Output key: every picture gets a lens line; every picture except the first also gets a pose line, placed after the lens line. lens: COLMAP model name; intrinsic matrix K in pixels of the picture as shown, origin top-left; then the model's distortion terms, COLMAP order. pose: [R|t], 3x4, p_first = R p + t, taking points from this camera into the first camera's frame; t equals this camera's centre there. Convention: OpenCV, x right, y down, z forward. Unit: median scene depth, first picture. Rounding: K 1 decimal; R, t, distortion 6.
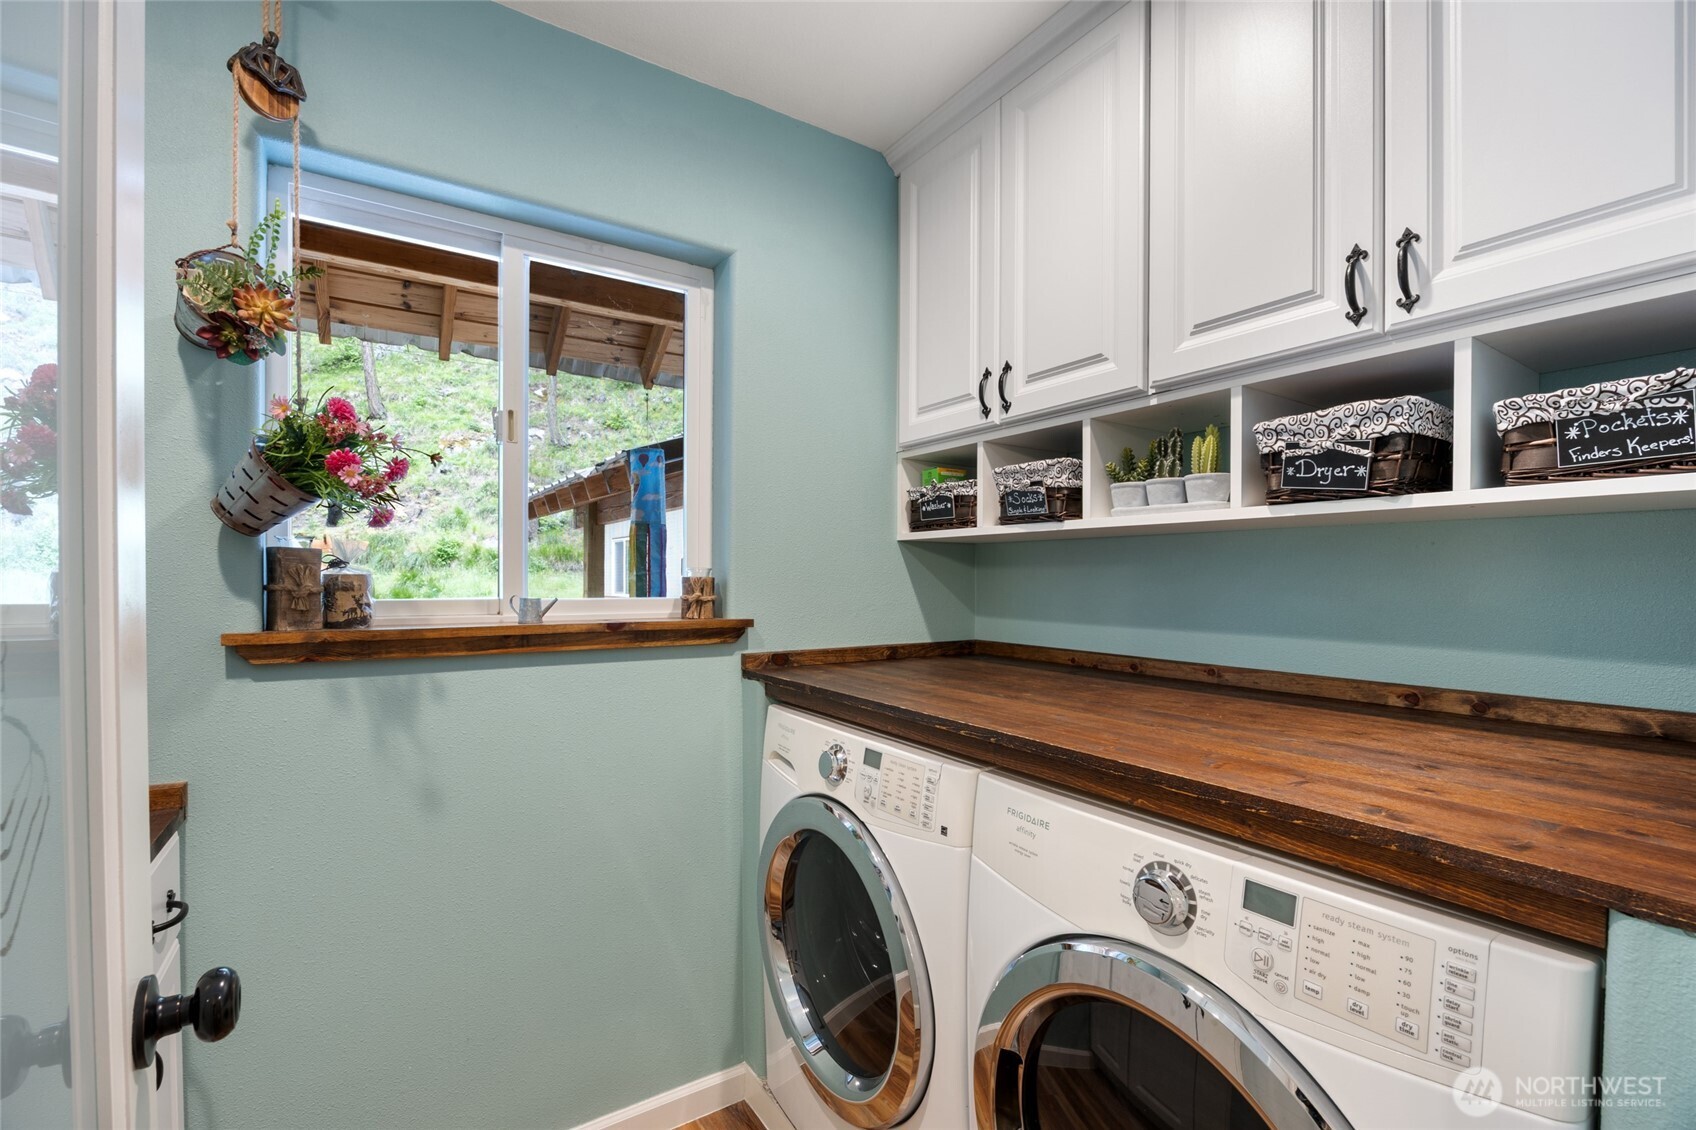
lens RADIAL K [[733.1, 0, 847.4], [0, 733.1, 583.1], [0, 0, 1]] dist [-0.020257, 0.000463]
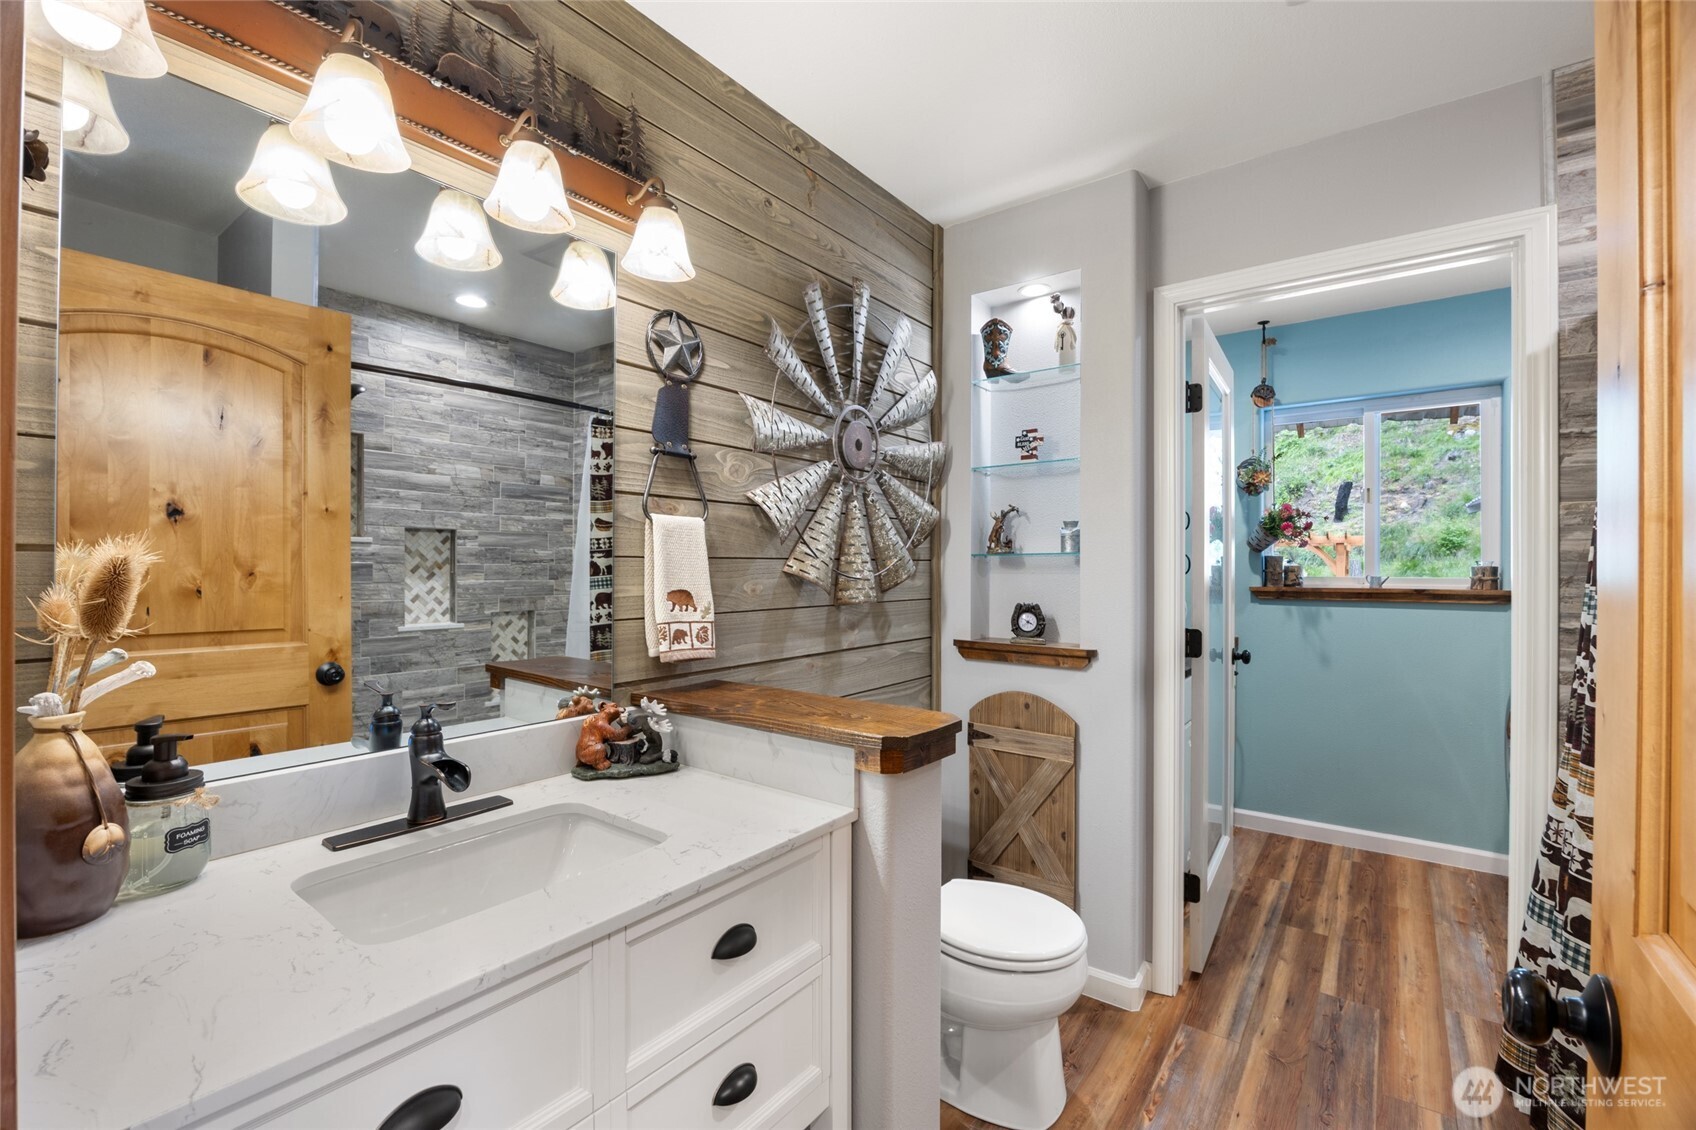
lens RADIAL K [[733.1, 0, 847.4], [0, 733.1, 583.1], [0, 0, 1]] dist [-0.020257, 0.000463]
pose [[0.342228, 0.016578, -0.939471, 1.154875], [-0.003483, 0.999860, 0.016375, 0.012247], [0.939610, -0.002332, 0.342238, -1.318523]]
